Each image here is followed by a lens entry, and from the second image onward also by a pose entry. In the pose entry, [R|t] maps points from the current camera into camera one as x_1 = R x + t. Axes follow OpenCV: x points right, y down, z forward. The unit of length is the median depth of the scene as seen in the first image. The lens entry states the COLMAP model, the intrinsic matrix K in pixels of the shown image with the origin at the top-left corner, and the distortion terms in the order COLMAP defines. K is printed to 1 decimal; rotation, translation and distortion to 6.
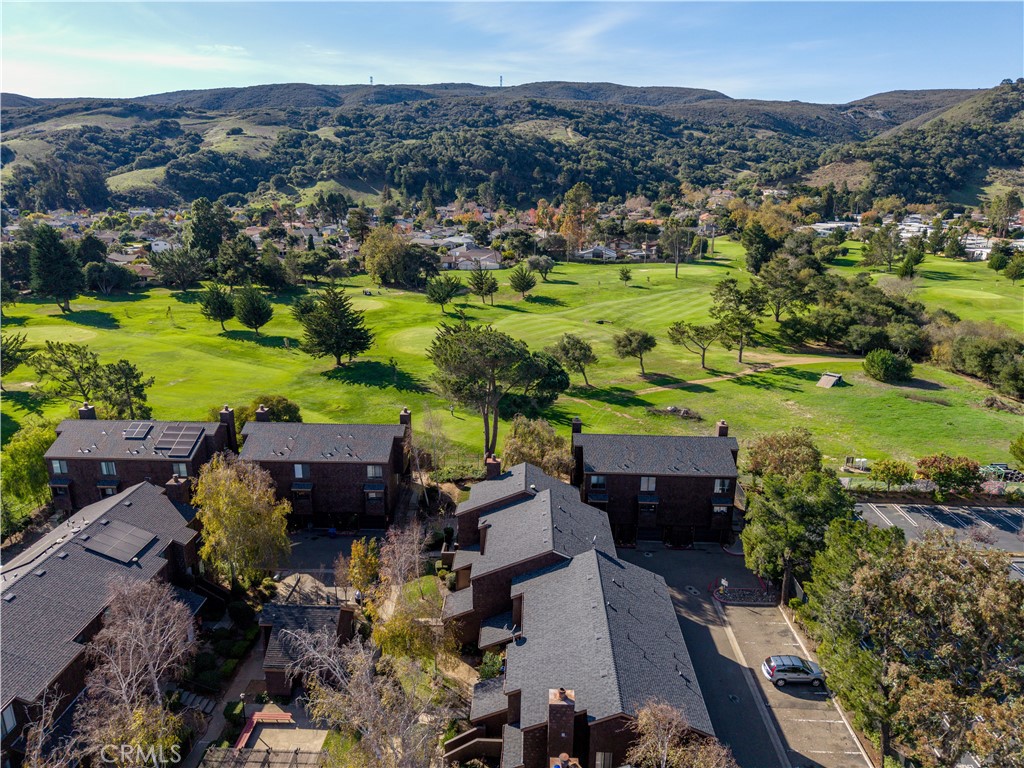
lens RADIAL K [[693.5, 0, 506.1], [0, 693.5, 363.4], [0, 0, 1]] dist [-0.000327, 0.001793]
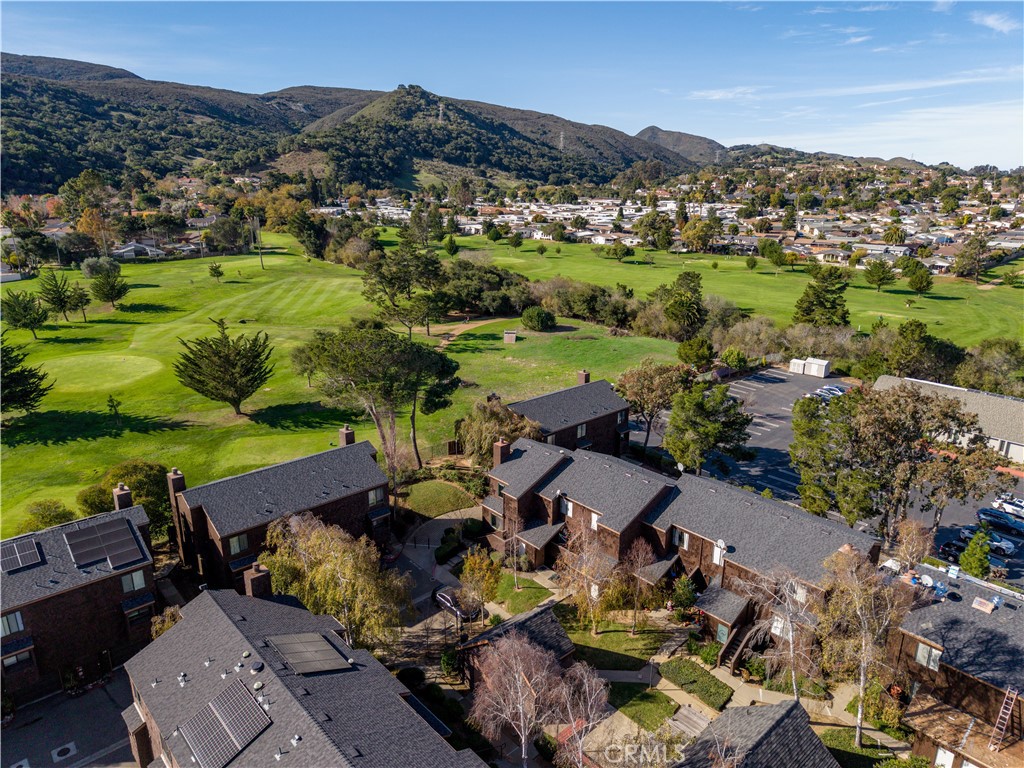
lens RADIAL K [[693.5, 0, 506.1], [0, 693.5, 363.4], [0, 0, 1]] dist [-0.000327, 0.001793]
pose [[0.727557, -0.181081, 0.661718, -0.054580], [0.169897, 0.982049, 0.081940, -0.004931], [-0.664678, 0.052808, 0.745262, 0.017450]]
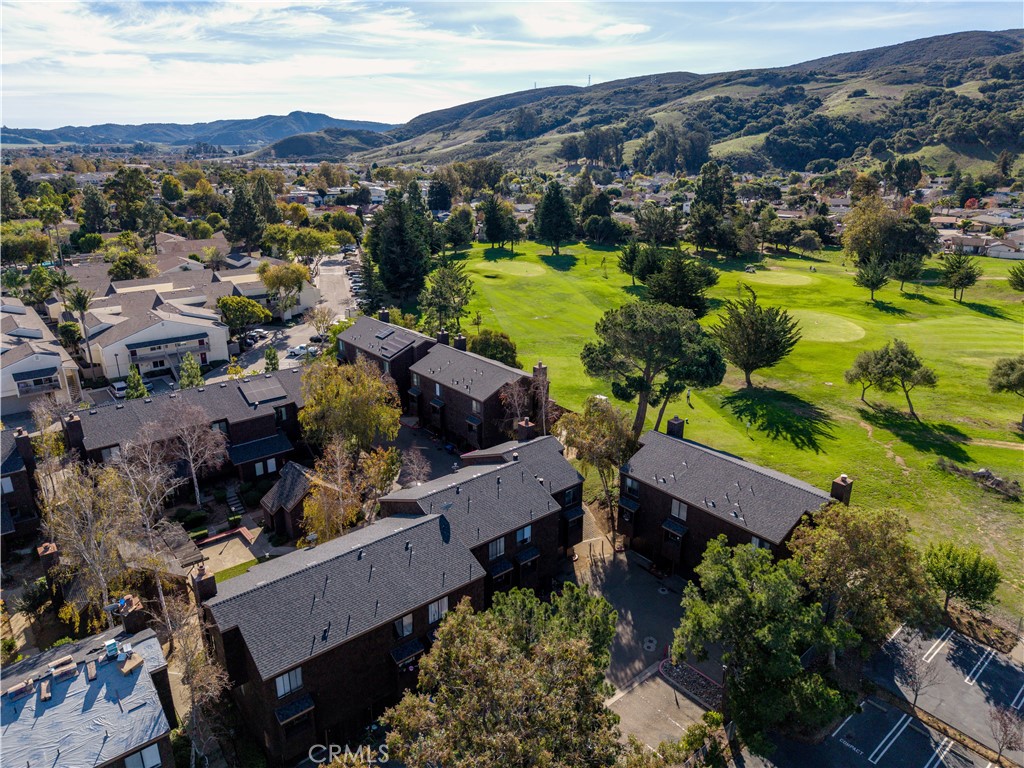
lens RADIAL K [[693.5, 0, 506.1], [0, 693.5, 363.4], [0, 0, 1]] dist [-0.000327, 0.001793]
pose [[0.657864, 0.218679, -0.720690, 0.052339], [-0.186611, 0.974408, 0.125321, -0.004900], [0.729651, 0.052044, 0.681836, 0.024265]]
